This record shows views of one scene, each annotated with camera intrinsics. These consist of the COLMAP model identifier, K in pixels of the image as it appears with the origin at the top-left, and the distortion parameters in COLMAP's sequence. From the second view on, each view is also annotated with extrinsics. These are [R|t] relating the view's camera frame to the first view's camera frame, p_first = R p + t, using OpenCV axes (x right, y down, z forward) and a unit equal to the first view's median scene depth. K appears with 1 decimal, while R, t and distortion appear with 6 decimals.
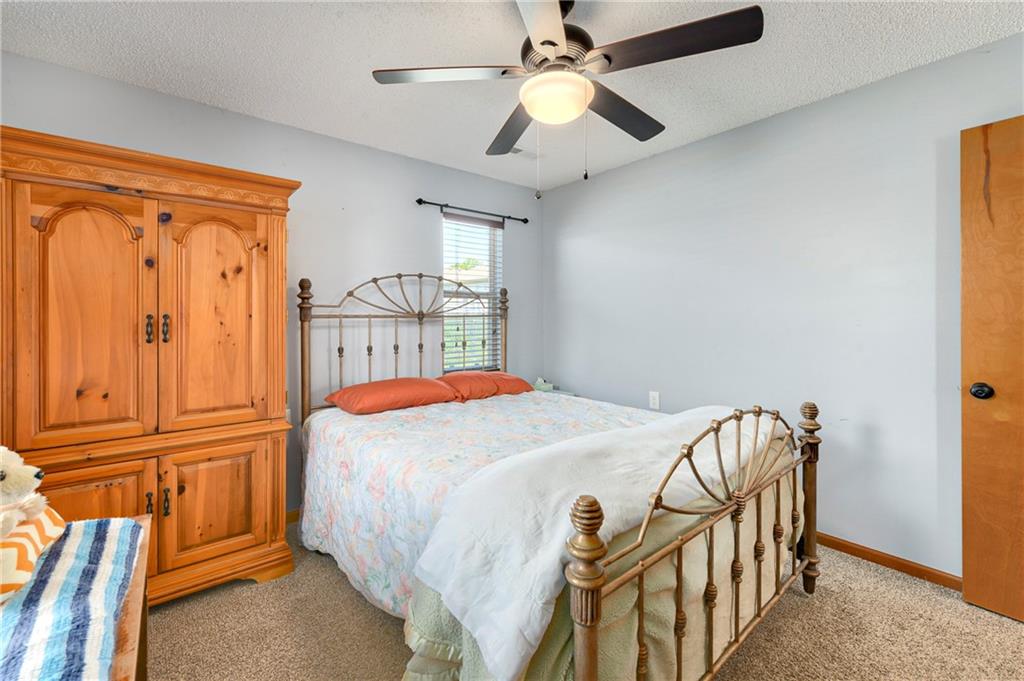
lens RADIAL K [[420.6, 0, 516.6], [0, 420.6, 322.8], [0, 0, 1]] dist [0.000406, -0.000027]
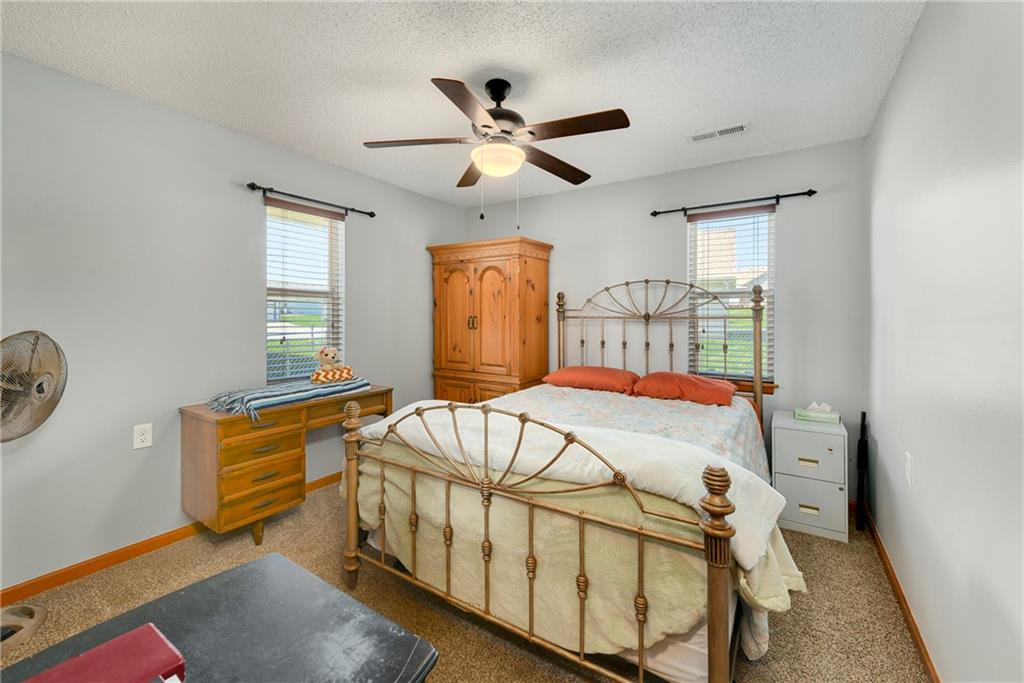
lens RADIAL K [[420.6, 0, 516.6], [0, 420.6, 323.8], [0, 0, 1]] dist [0.000406, -0.000027]
pose [[0.297557, 0.016995, -0.954553, 0.828121], [-0.019175, 0.999746, 0.011822, -0.006588], [0.954511, 0.014786, 0.297807, 0.379783]]
